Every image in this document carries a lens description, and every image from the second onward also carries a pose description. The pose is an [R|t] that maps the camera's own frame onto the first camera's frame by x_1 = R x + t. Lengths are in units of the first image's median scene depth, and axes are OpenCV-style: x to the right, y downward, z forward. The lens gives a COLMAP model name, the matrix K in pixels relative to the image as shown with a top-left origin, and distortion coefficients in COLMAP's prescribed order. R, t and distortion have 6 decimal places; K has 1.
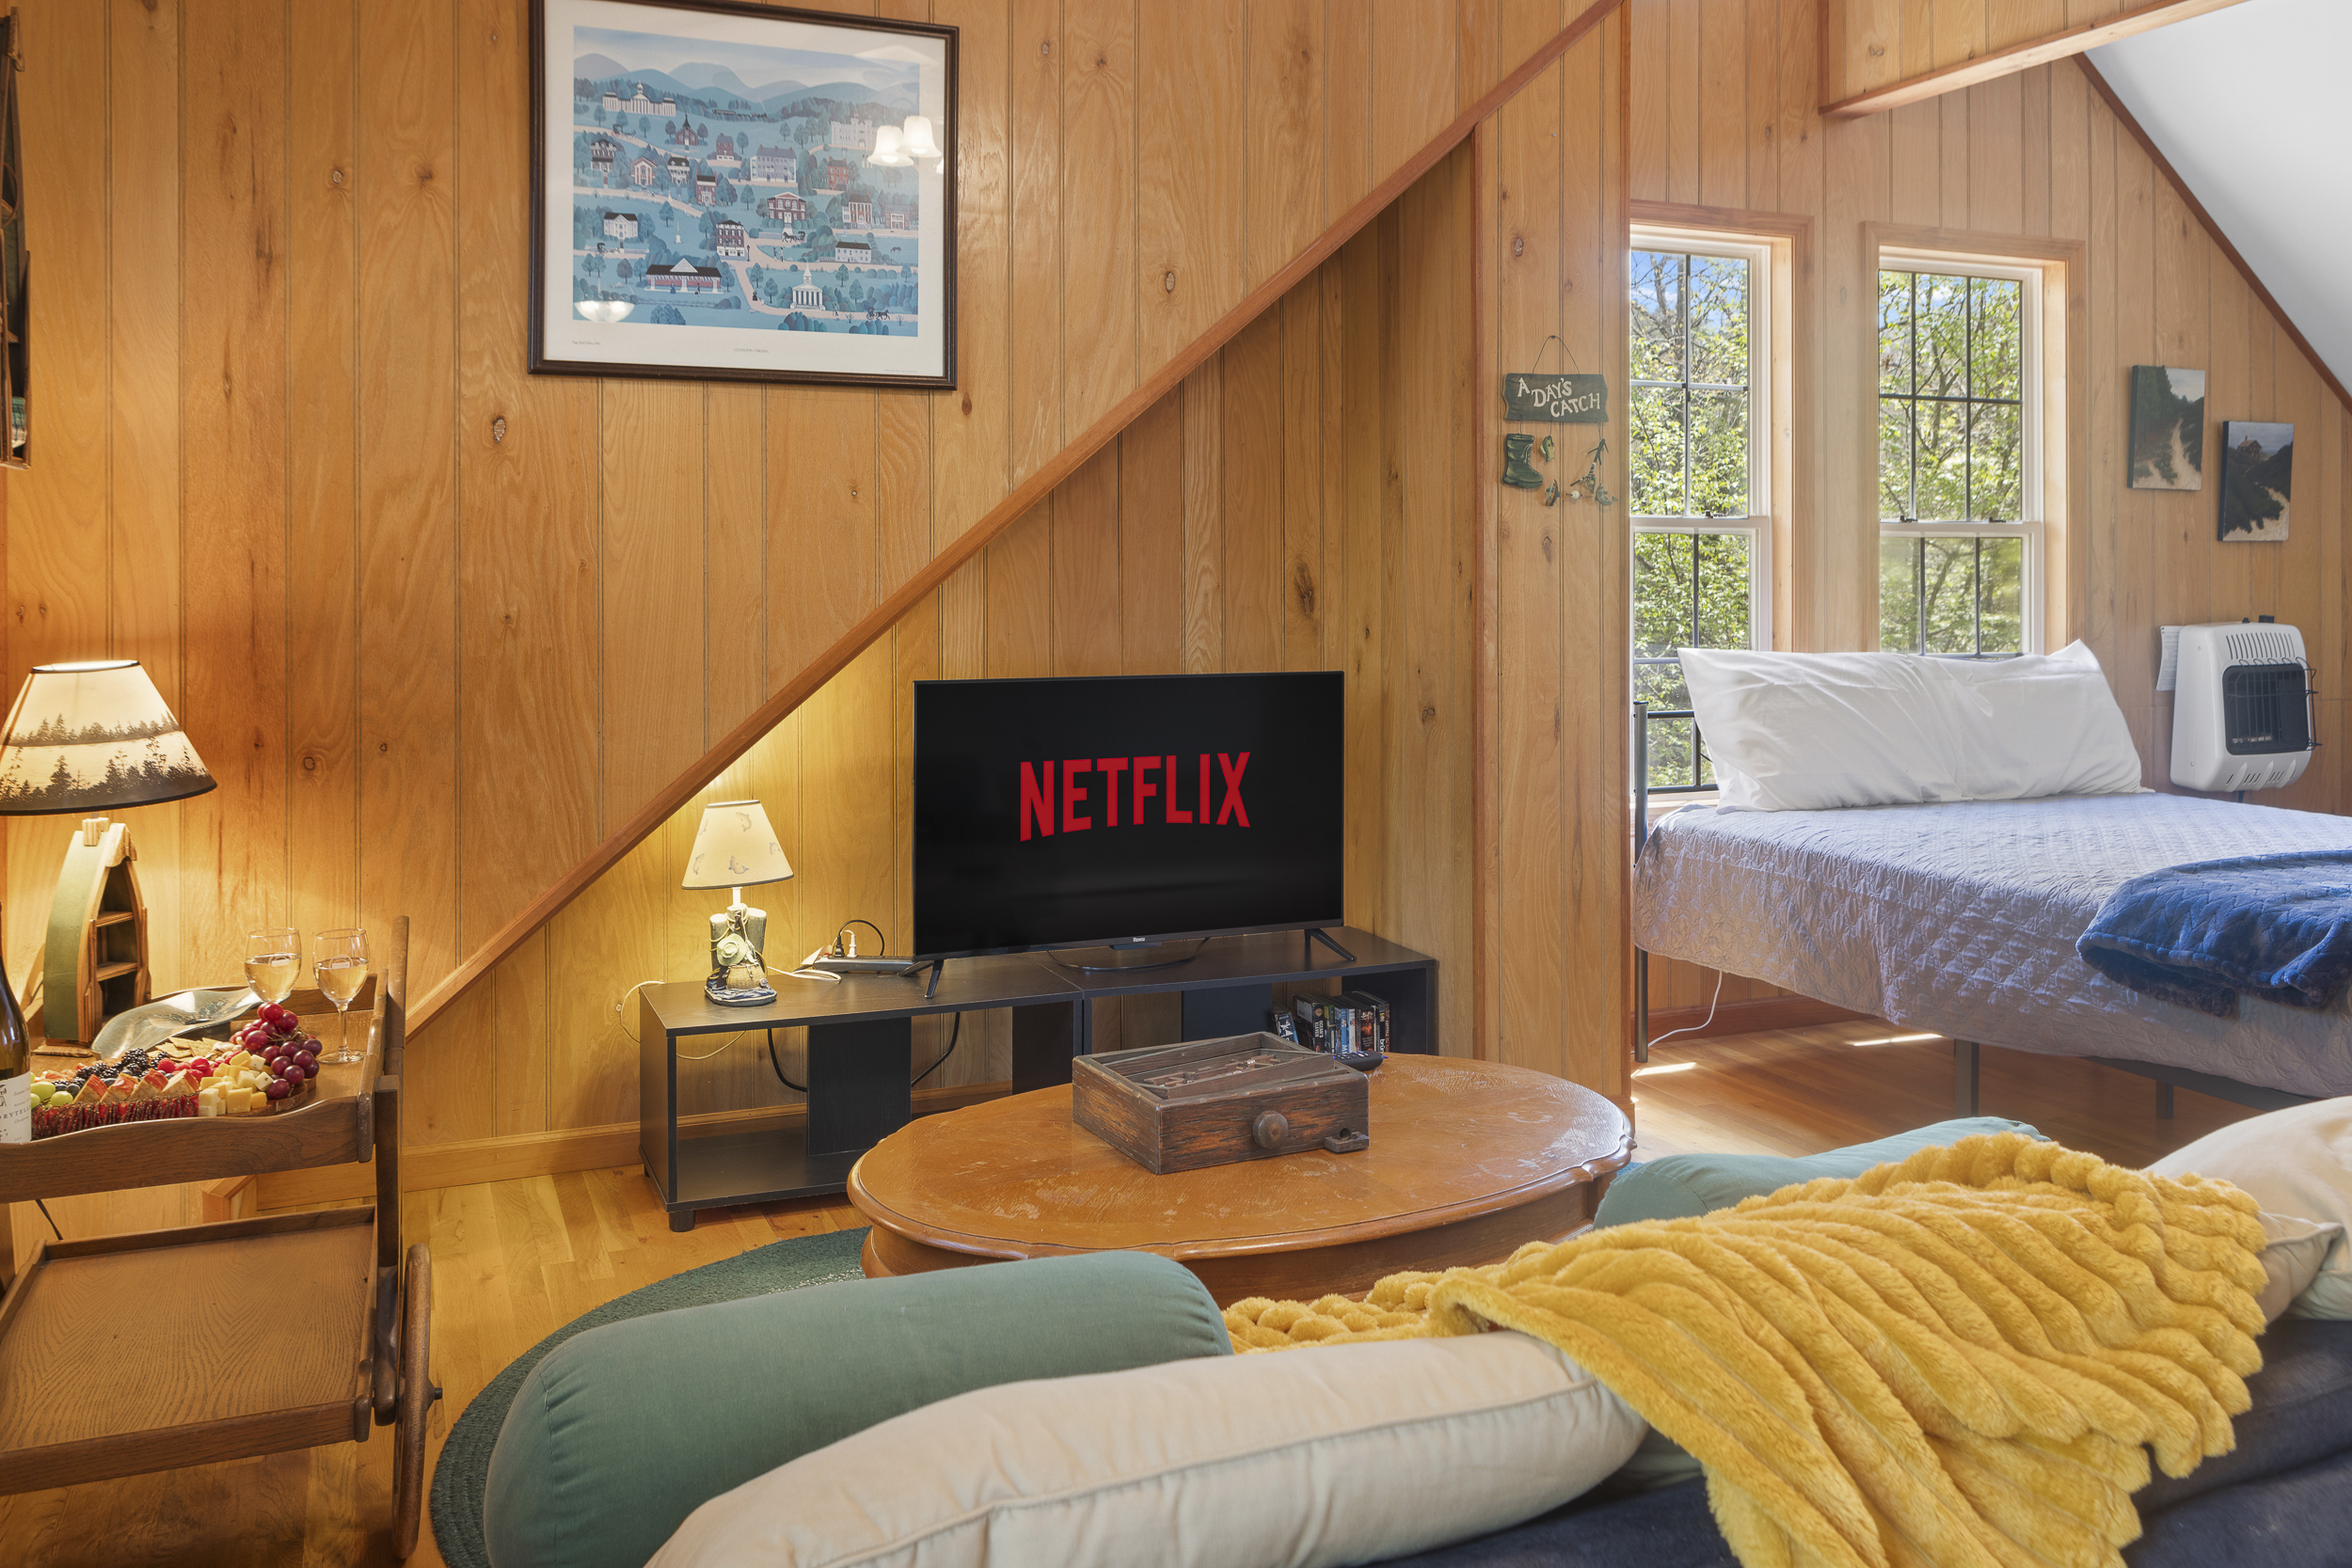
lens RADIAL K [[1906.1, 0, 1194.6], [0, 1906.1, 549.0], [0, 0, 1]] dist [0.009653, -0.005451]
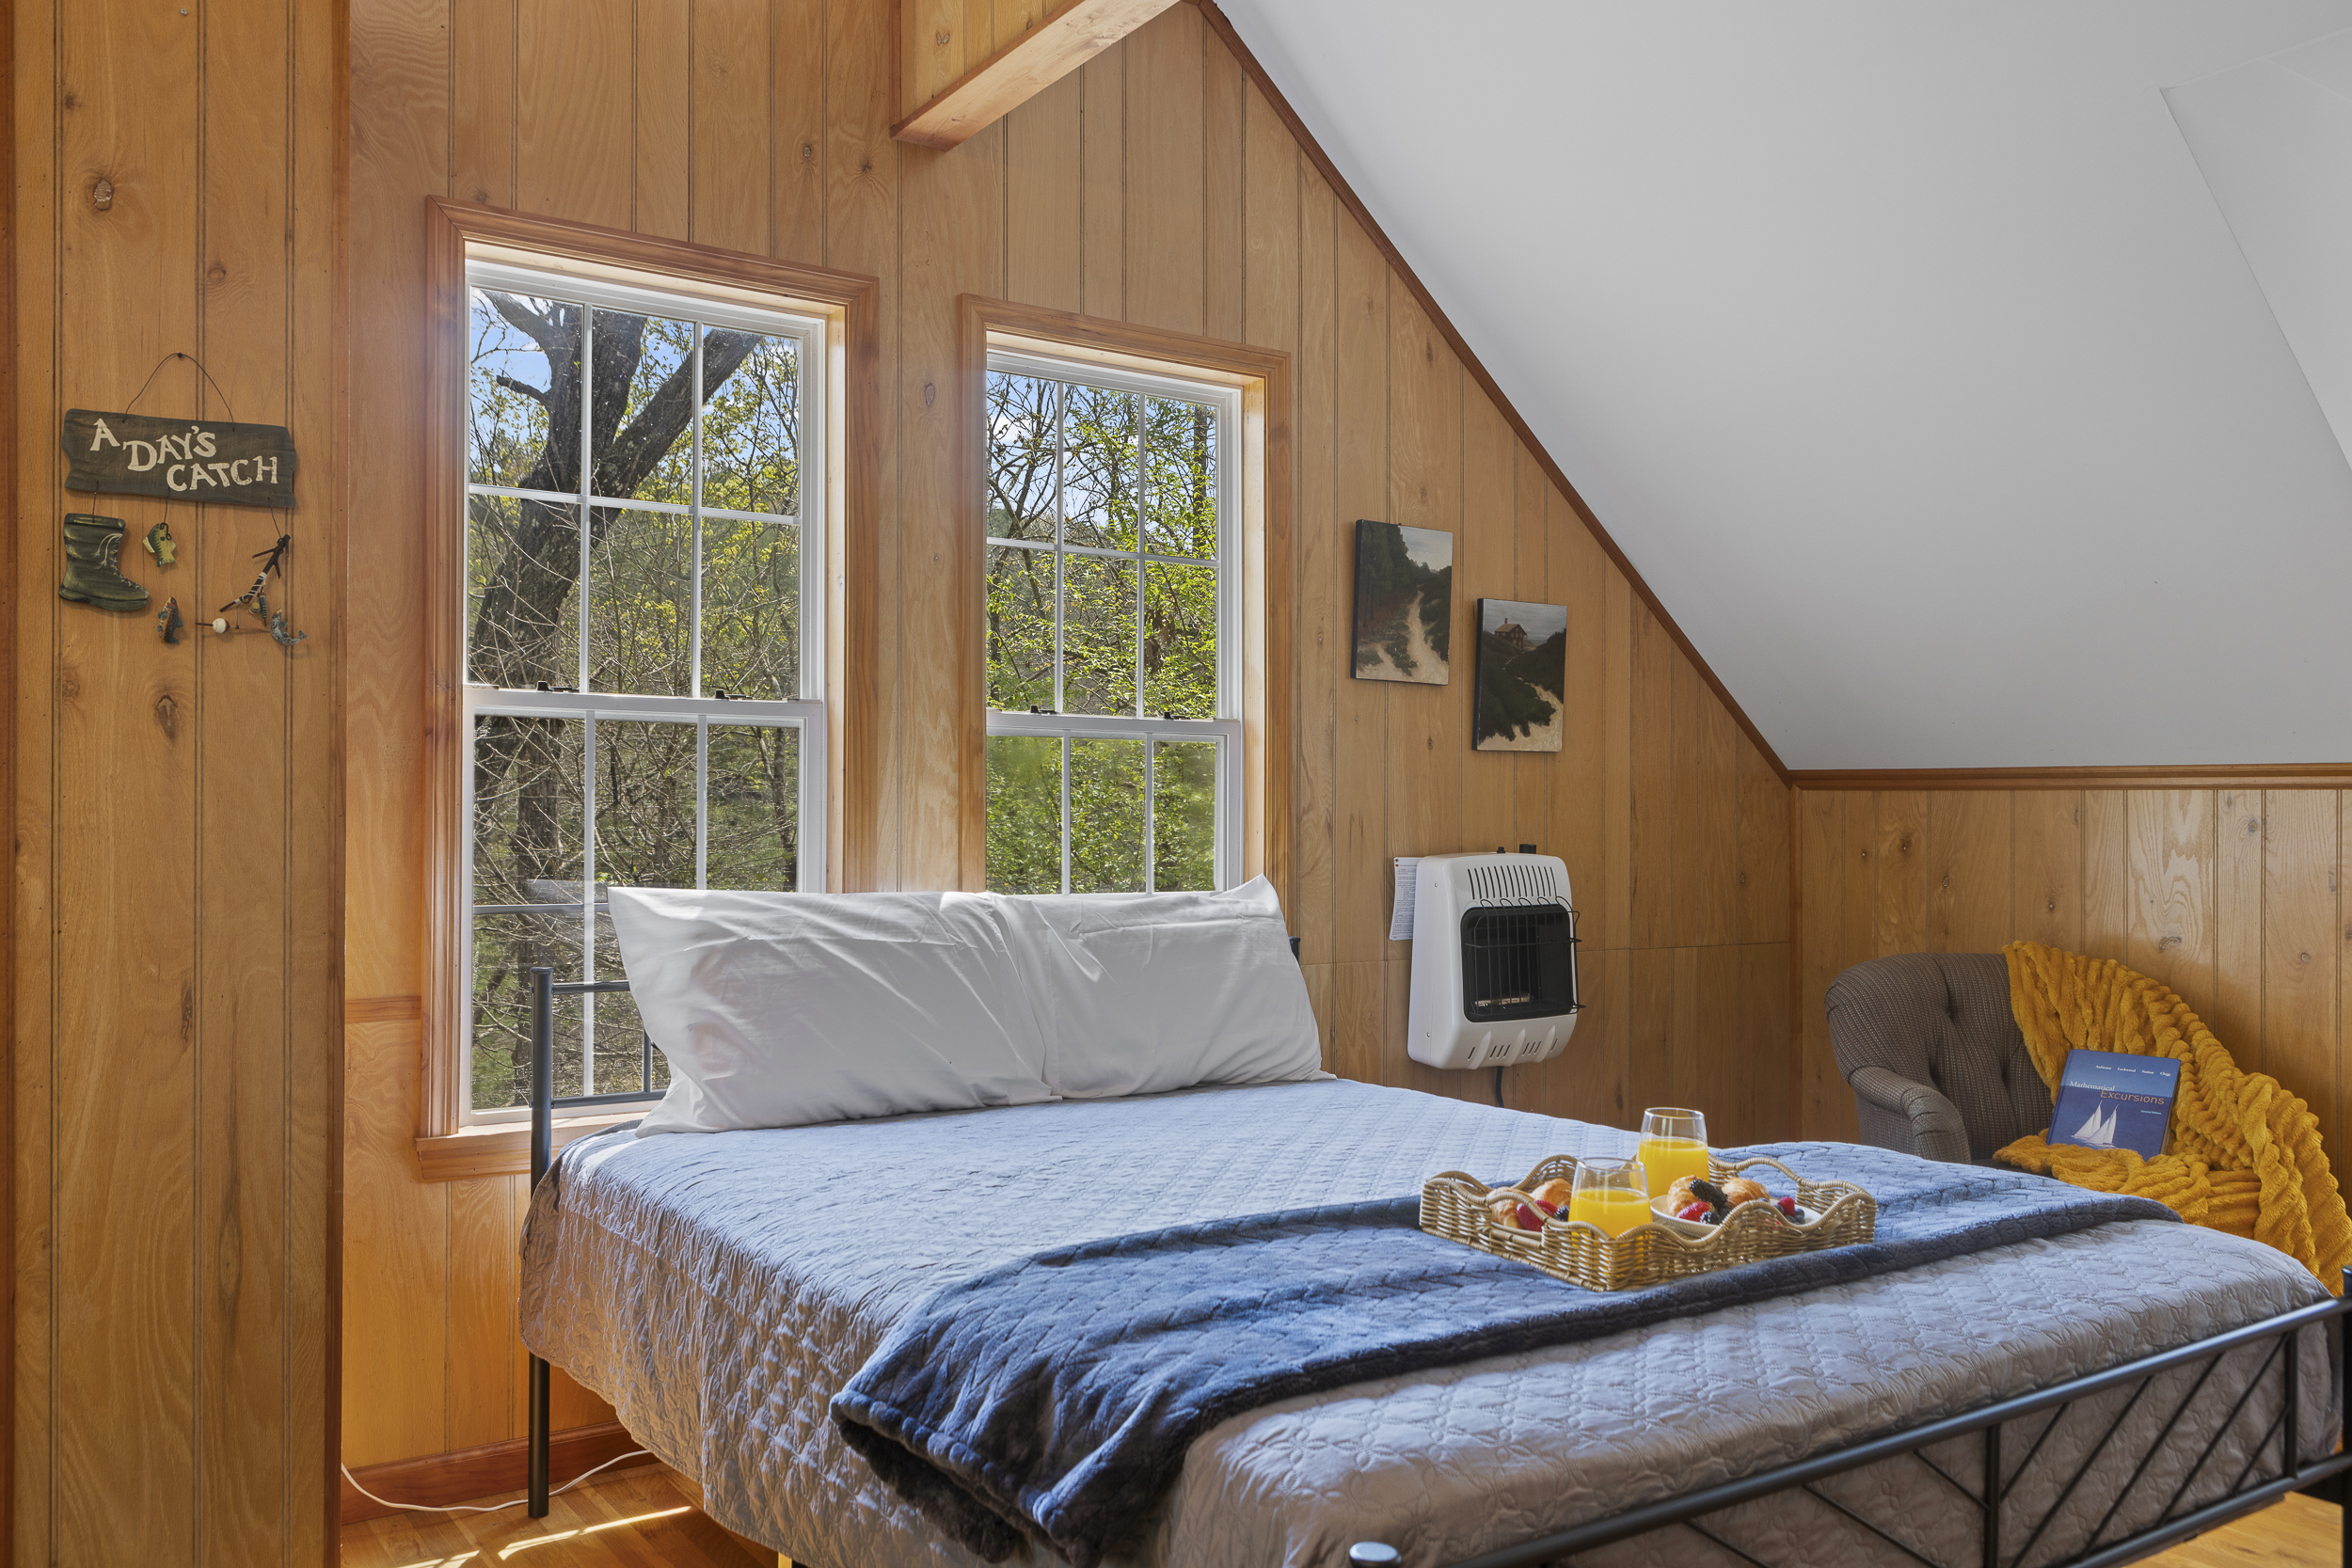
lens RADIAL K [[1857.3, 0, 1193.8], [0, 1857.3, 808.5], [0, 0, 1]] dist [0.007718, -0.006930]
pose [[0.980593, 0.001614, 0.196047, 0.385315], [-0.002126, 0.999995, 0.002402, 0.026185], [-0.196042, -0.002772, 0.980592, 0.379980]]
